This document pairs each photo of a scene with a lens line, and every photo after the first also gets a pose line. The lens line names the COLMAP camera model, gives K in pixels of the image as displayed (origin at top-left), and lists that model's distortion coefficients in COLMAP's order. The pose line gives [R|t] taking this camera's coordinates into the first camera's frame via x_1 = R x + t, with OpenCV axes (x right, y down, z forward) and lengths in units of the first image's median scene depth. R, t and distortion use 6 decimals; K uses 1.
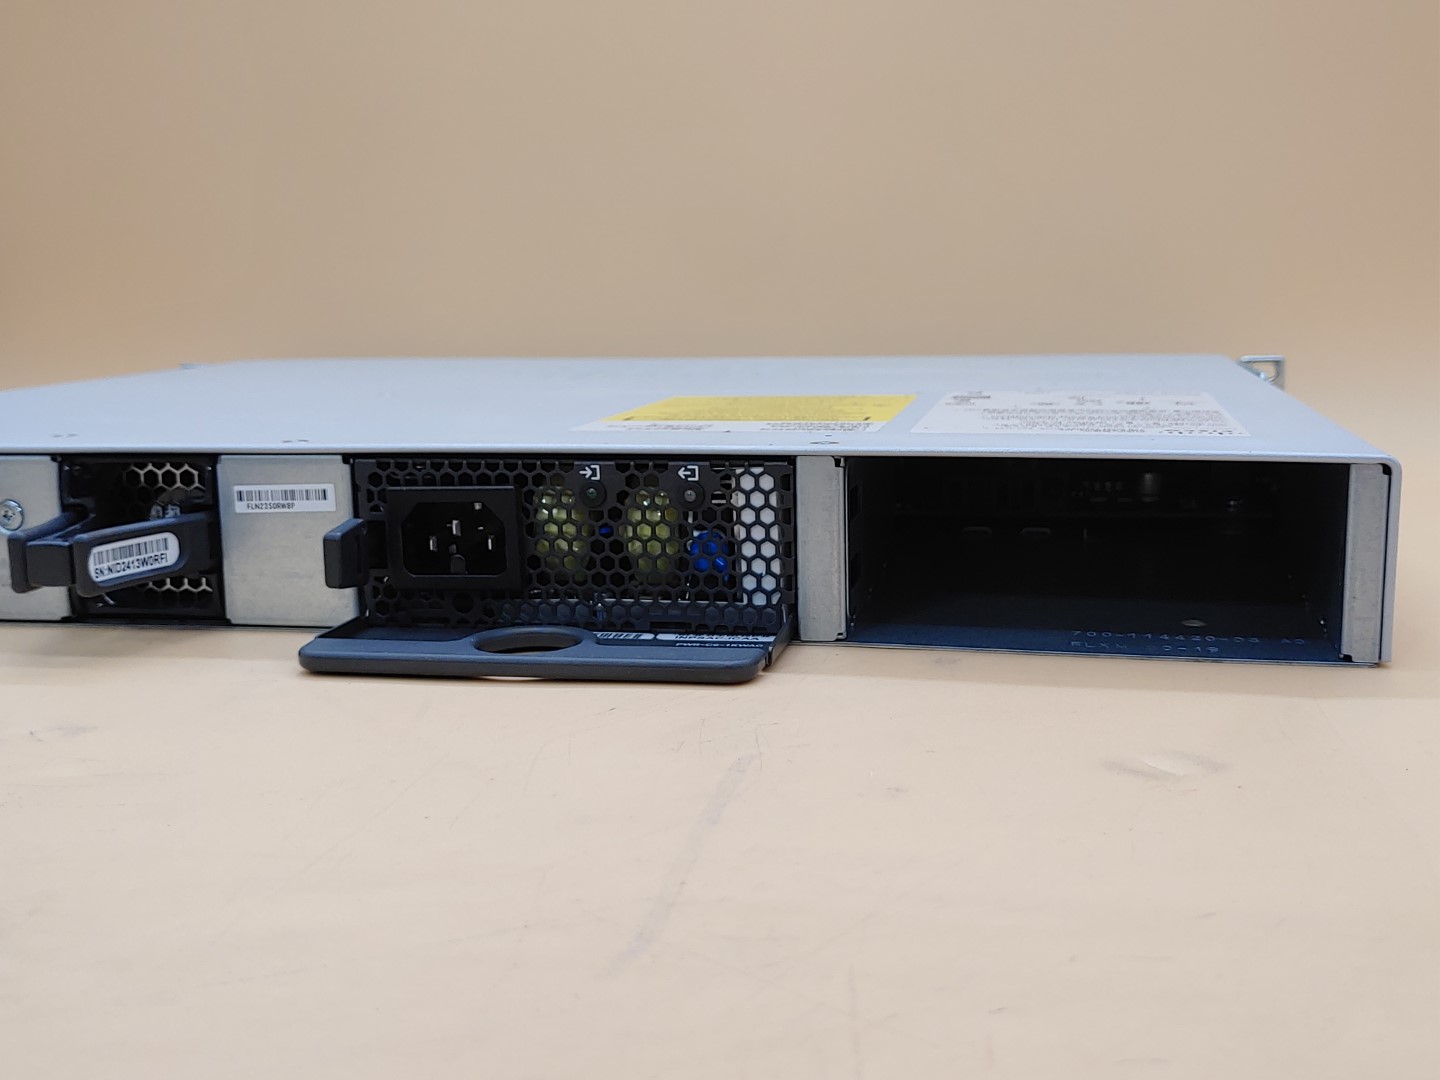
lens RADIAL K [[1614.7, 0, 744.9], [0, 1614.7, 538.3], [0, 0, 1]] dist [0.069480, -0.446378]
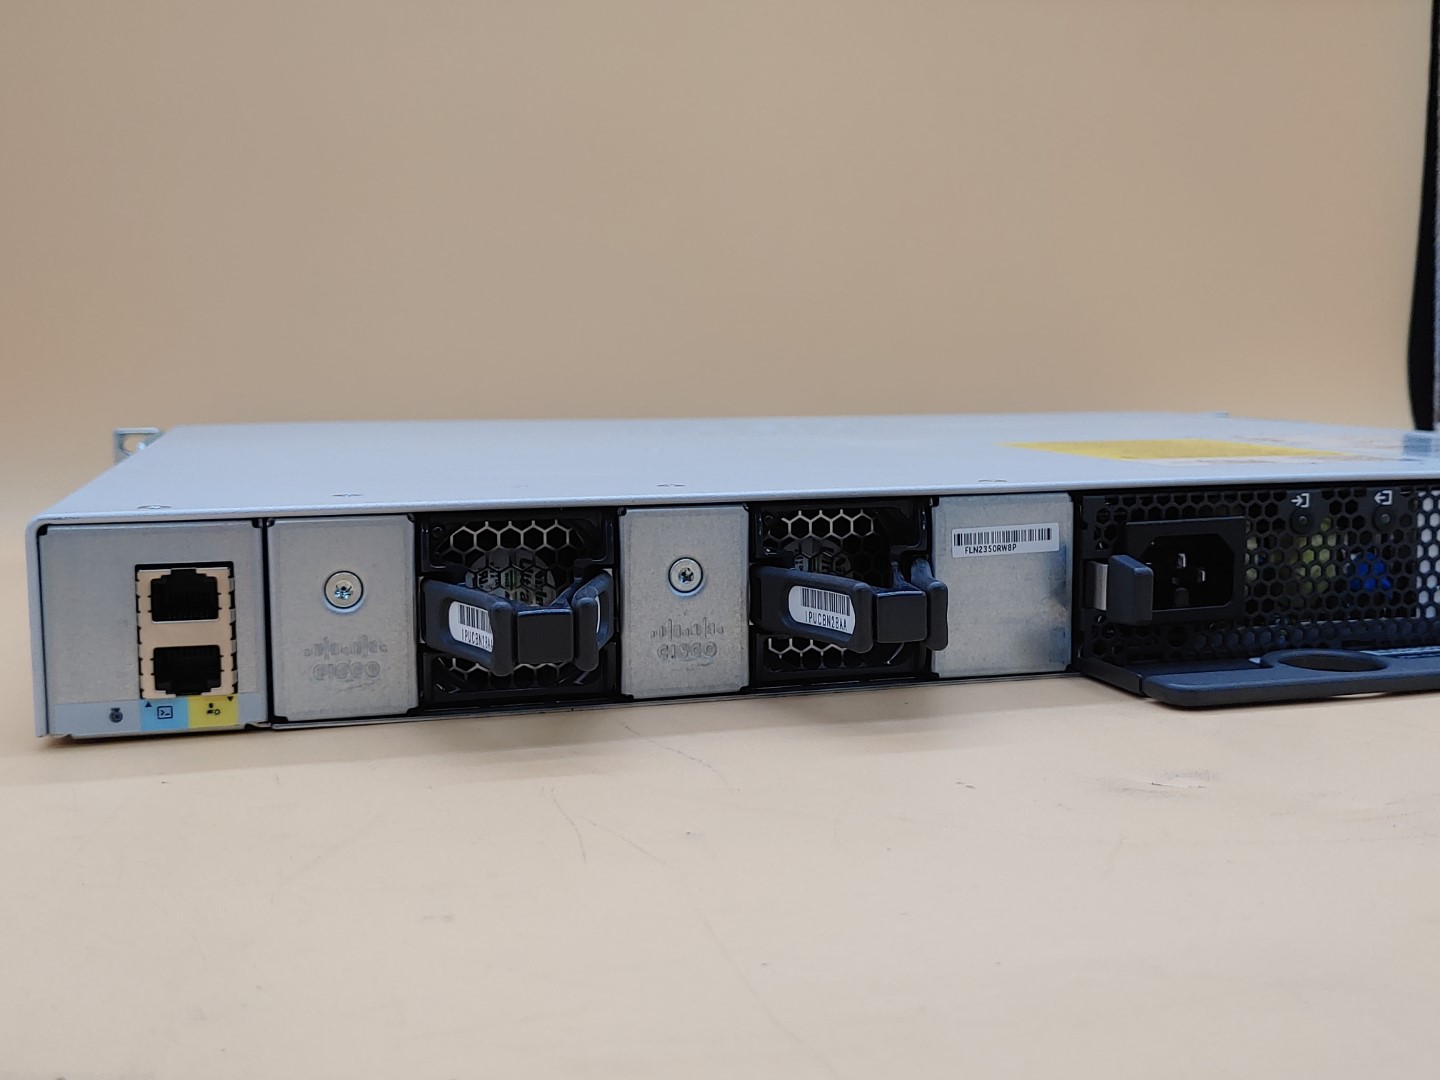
lens RADIAL K [[1614.7, 0, 744.9], [0, 1614.7, 538.3], [0, 0, 1]] dist [0.069480, -0.446378]
pose [[0.897326, -0.040533, 0.439502, -0.844989], [0.058246, 0.997940, -0.026886, -0.009197], [-0.437507, 0.049725, 0.897839, 0.217729]]
